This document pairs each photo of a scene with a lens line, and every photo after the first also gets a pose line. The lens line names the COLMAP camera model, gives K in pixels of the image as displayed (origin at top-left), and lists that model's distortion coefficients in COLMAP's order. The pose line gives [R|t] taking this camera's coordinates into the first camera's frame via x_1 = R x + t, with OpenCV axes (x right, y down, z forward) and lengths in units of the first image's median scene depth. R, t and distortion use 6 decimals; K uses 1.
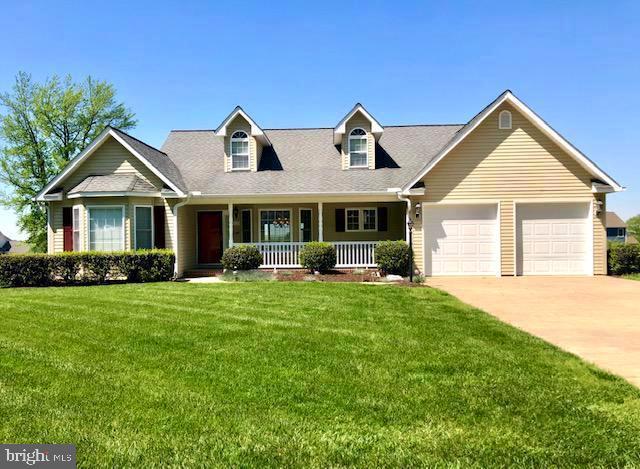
lens RADIAL K [[542.3, 0, 307.2], [0, 542.3, 236.4], [0, 0, 1]] dist [0.019906, 0.012803]
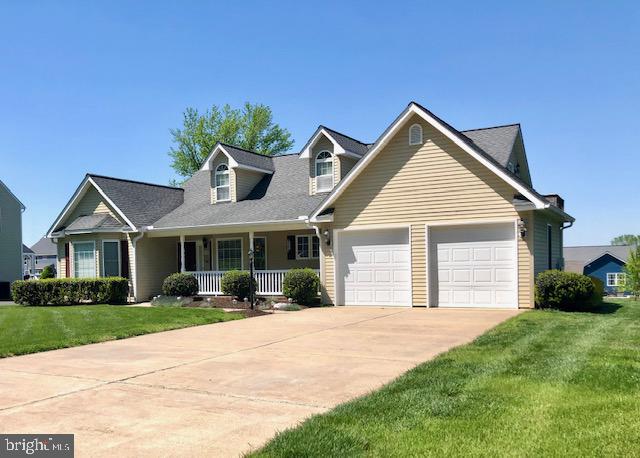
lens RADIAL K [[626.8, 0, 259.4], [0, 626.8, 271.6], [0, 0, 1]] dist [0.043785, 0.000000]
pose [[0.877621, -0.002029, -0.479351, 0.626043], [0.012403, 0.999752, 0.018477, -0.008850], [0.479195, -0.022161, 0.877429, -0.045029]]
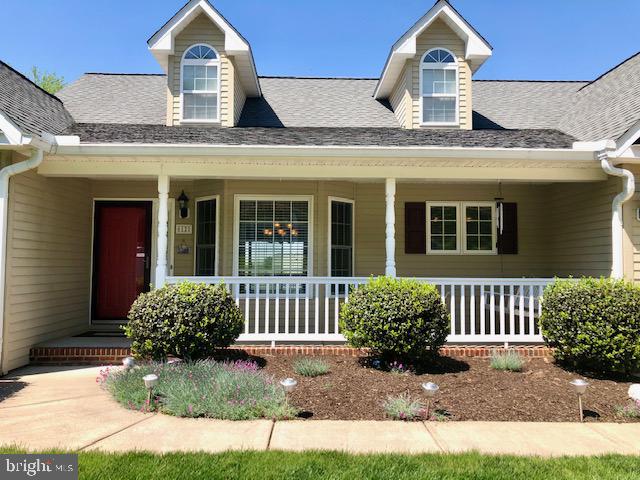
lens RADIAL K [[518.3, 0, 320.0], [0, 518.3, 240.0], [0, 0, 1]] dist [-0.016643, -0.010044]
pose [[0.997155, 0.021280, 0.072314, -0.056030], [-0.018233, 0.998929, -0.042533, 0.000193], [-0.073142, 0.041094, 0.996475, 0.639896]]
